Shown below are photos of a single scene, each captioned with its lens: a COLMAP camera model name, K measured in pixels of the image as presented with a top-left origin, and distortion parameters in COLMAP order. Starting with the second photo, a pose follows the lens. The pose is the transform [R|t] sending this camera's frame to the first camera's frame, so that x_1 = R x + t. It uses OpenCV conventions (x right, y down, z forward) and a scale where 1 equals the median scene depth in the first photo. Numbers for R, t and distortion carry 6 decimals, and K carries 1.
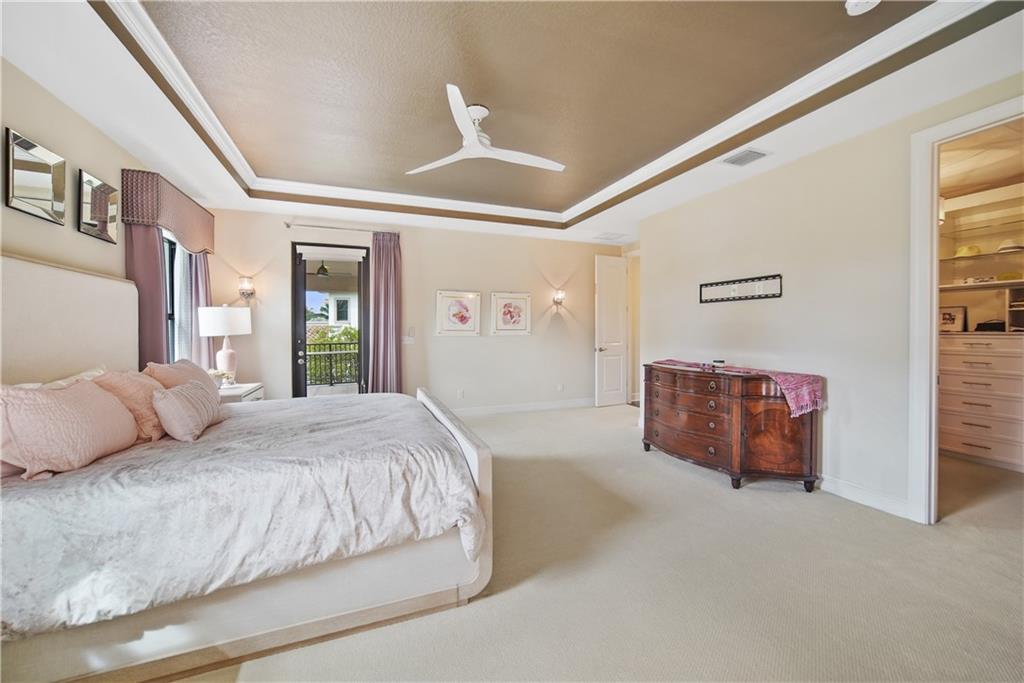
lens RADIAL K [[380.6, 0, 510.4], [0, 380.6, 334.0], [0, 0, 1]] dist [-0.012700, 0.001085]
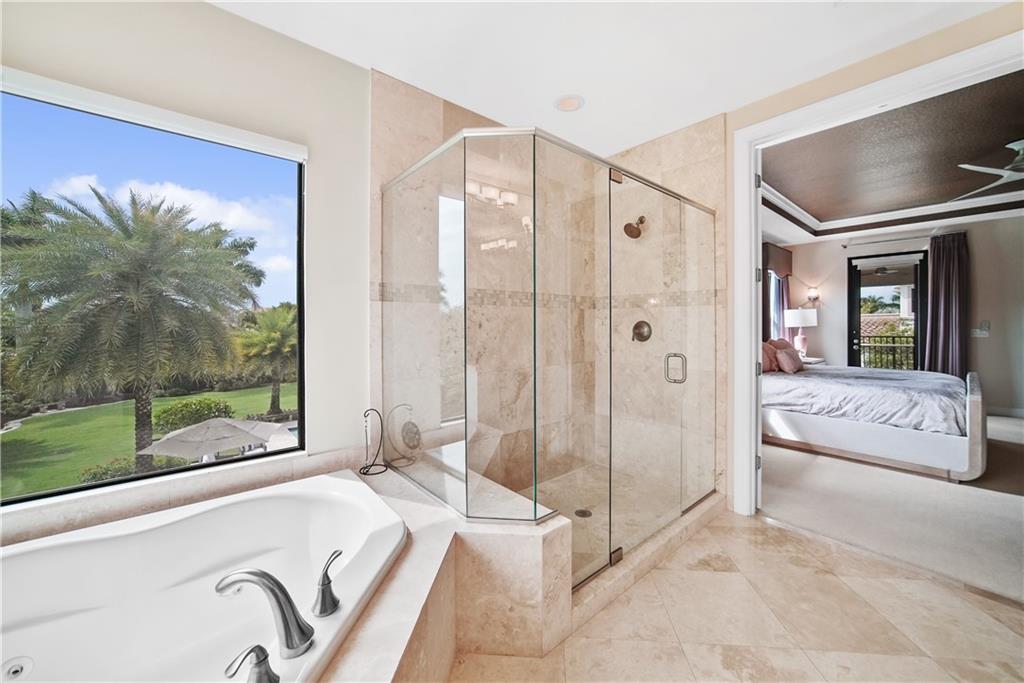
lens RADIAL K [[380.6, 0, 504.2], [0, 380.6, 321.2], [0, 0, 1]] dist [-0.012700, 0.001085]
pose [[0.295403, -0.001784, -0.955371, 0.347591], [-0.011010, 0.999925, -0.005271, 0.002234], [0.955309, 0.012076, 0.295362, -0.572035]]
